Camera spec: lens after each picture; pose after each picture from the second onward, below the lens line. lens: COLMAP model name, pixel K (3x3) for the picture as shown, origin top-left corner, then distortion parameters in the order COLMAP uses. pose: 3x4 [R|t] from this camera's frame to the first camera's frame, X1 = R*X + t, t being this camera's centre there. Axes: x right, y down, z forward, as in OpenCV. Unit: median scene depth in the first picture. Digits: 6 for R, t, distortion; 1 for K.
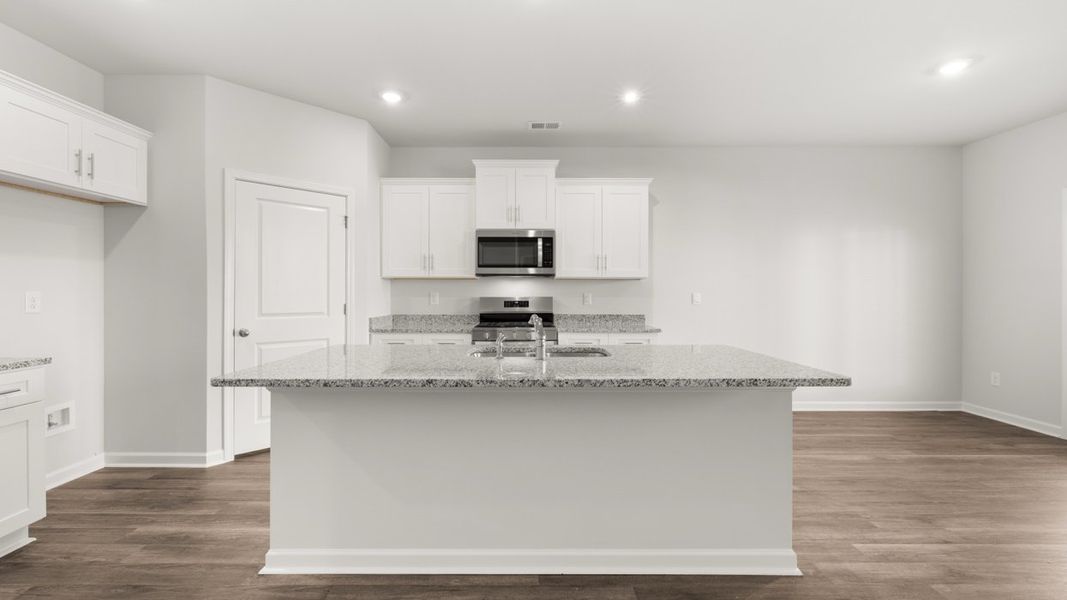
lens RADIAL K [[447.3, 0, 527.9], [0, 447.3, 299.1], [0, 0, 1]] dist [0.000364, -0.000618]
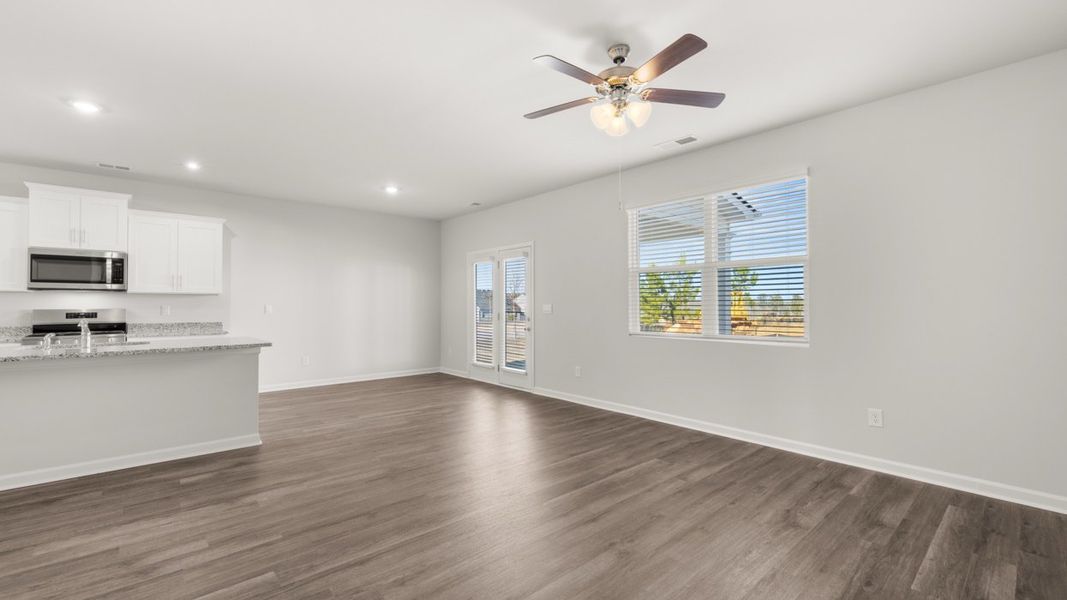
lens RADIAL K [[447.3, 0, 527.9], [0, 447.3, 299.1], [0, 0, 1]] dist [0.000364, -0.000618]
pose [[0.752493, 0.007544, 0.658557, 0.081114], [0.010301, 0.999677, -0.023222, 0.008297], [-0.658519, 0.024258, 0.752173, -0.599555]]
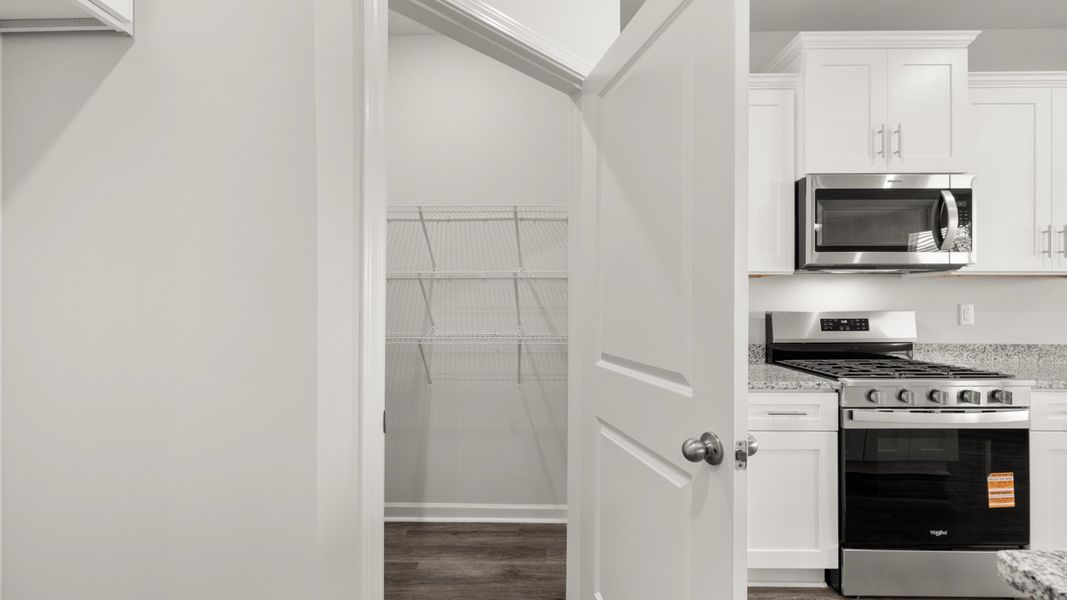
lens RADIAL K [[447.3, 0, 527.9], [0, 447.3, 299.1], [0, 0, 1]] dist [0.000364, -0.000618]
pose [[0.999891, -0.001247, -0.014732, -0.415424], [0.000936, 0.999777, -0.021113, -0.008522], [0.014755, 0.021097, 0.999669, 0.504364]]
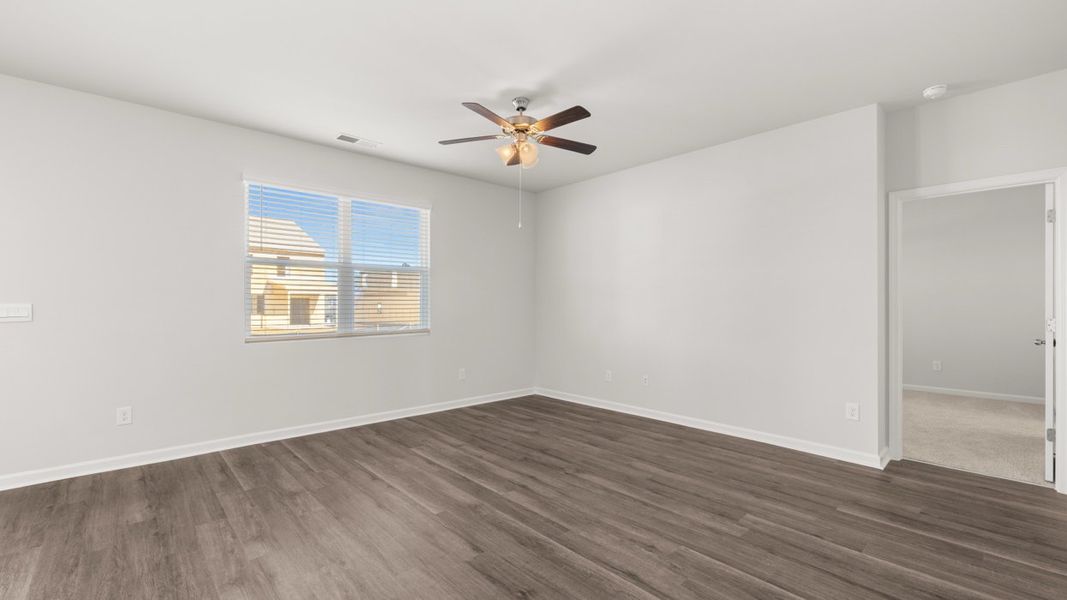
lens RADIAL K [[452.1, 0, 526.1], [0, 452.1, 303.8], [0, 0, 1]] dist [-0.001368, -0.000490]
pose [[-0.669464, -0.000857, 0.742844, -0.007323], [0.010551, 0.999887, 0.010662, -0.005420], [-0.742769, 0.014975, -0.669380, 0.293860]]
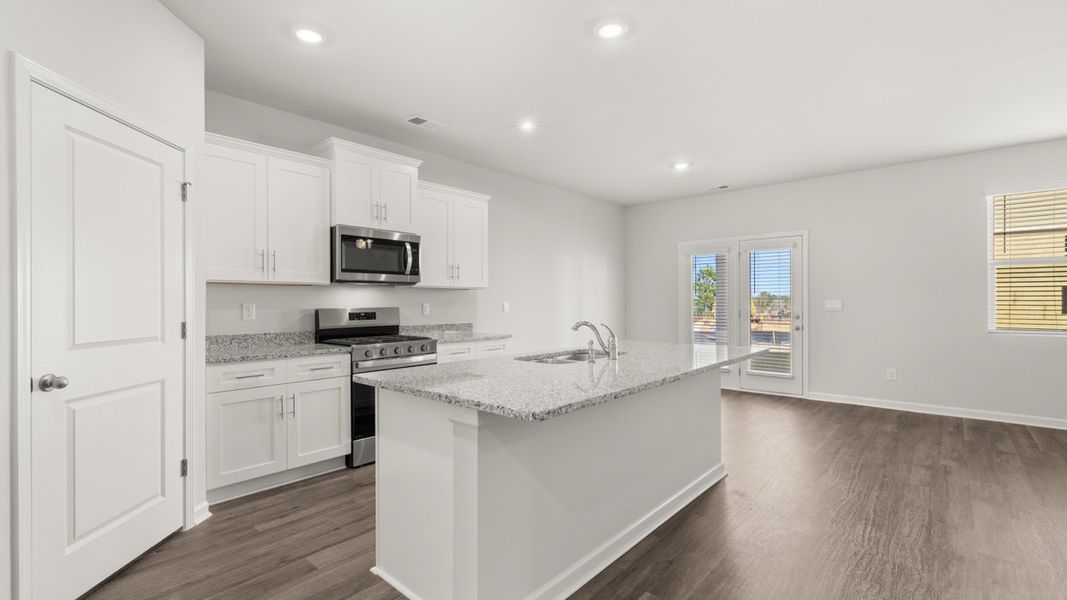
lens RADIAL K [[471.9, 0, 529.6], [0, 471.9, 305.8], [0, 0, 1]] dist [-0.001160, -0.000186]
pose [[0.663386, -0.010013, 0.748210, -0.521758], [0.014956, 0.999888, 0.000121, -0.003956], [-0.748128, 0.011110, 0.663461, 0.176611]]
